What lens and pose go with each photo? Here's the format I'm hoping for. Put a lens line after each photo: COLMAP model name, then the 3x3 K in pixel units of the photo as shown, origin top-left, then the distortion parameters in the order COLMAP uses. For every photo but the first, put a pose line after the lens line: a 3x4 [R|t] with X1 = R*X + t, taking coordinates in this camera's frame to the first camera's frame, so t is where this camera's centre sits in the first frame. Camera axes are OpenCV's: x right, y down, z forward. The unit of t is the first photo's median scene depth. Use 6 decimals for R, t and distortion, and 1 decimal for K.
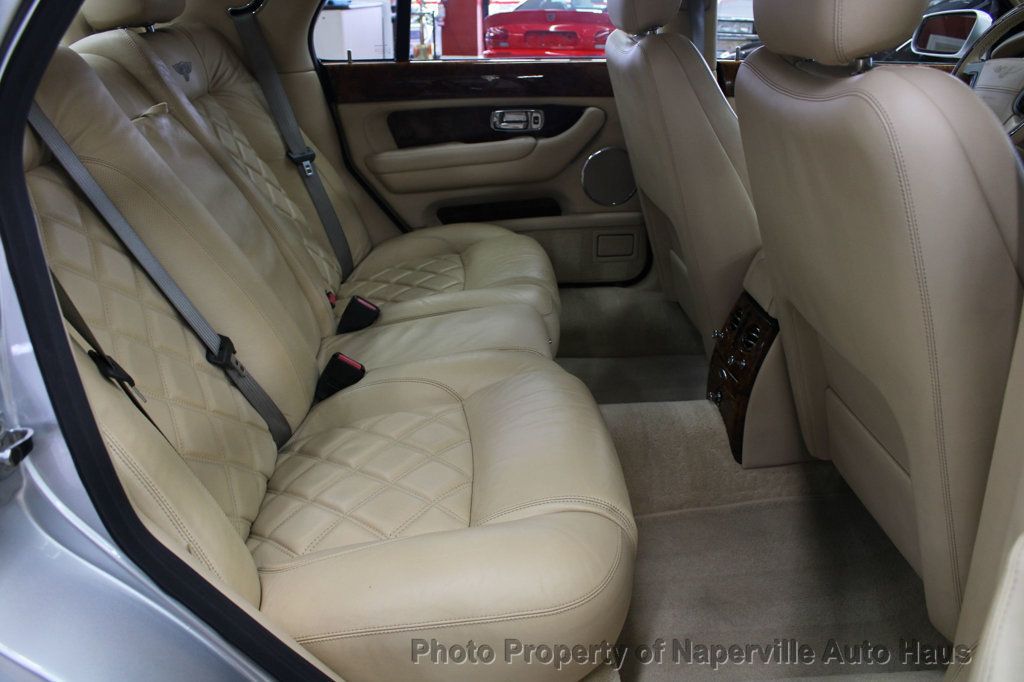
lens RADIAL K [[871.2, 0, 508.6], [0, 871.2, 342.8], [0, 0, 1]] dist [-0.169326, 0.168395]
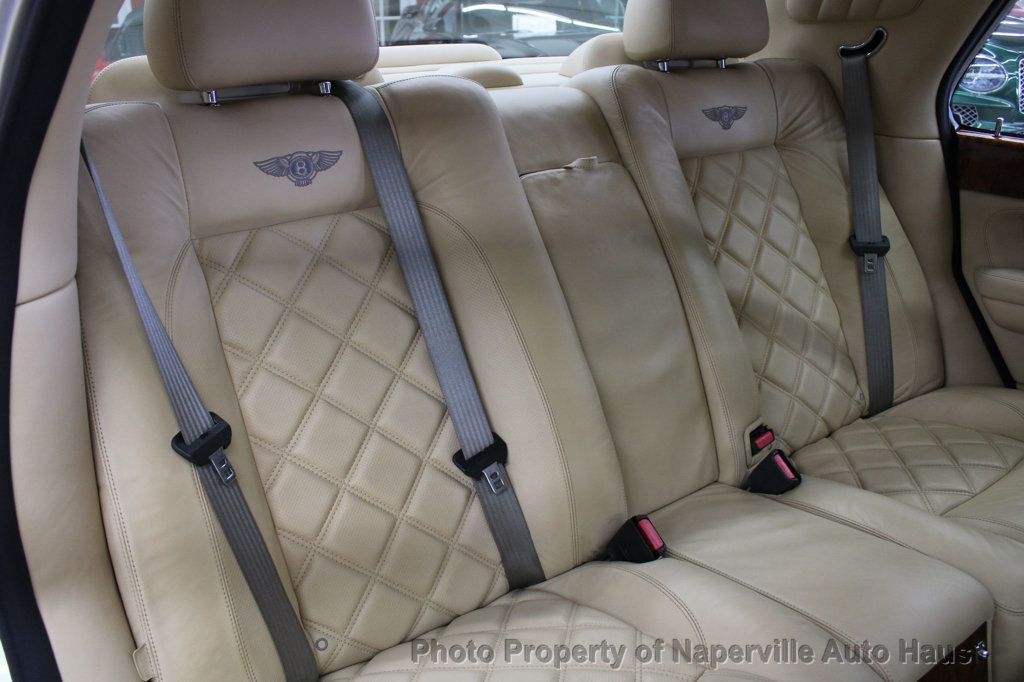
lens RADIAL K [[871.2, 0, 508.6], [0, 871.2, 342.8], [0, 0, 1]] dist [-0.169326, 0.168395]
pose [[0.550020, 0.328742, -0.767729, 0.207386], [-0.328215, 0.930389, 0.163252, -0.164090], [0.767954, 0.162189, 0.619630, 0.309470]]
